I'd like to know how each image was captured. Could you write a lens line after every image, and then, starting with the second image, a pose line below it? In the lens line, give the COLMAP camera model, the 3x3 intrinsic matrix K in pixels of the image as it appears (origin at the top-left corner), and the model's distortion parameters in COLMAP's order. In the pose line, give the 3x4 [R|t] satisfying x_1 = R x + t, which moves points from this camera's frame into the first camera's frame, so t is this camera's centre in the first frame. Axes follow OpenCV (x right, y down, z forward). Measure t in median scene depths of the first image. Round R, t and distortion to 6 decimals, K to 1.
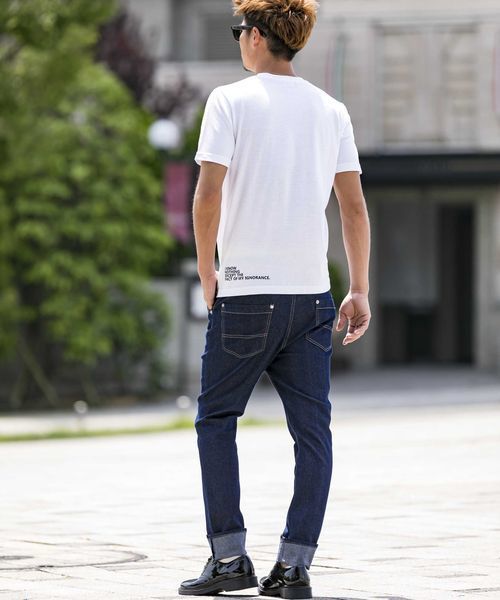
lens RADIAL K [[4428.4, 0, 250.0], [0, 4428.4, 300.0], [0, 0, 1]] dist [-0.017635, 29.874673]
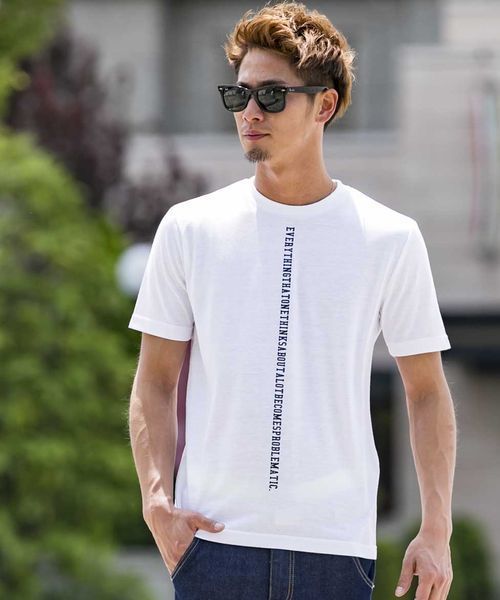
lens RADIAL K [[4428.4, 0, 250.0], [0, 4428.4, 300.0], [0, 0, 1]] dist [-0.017635, 29.874673]
pose [[0.997484, 0.008416, 0.070393, -0.043782], [-0.005685, 0.999226, -0.038912, -0.013606], [-0.070666, 0.038414, 0.996760, 0.479811]]
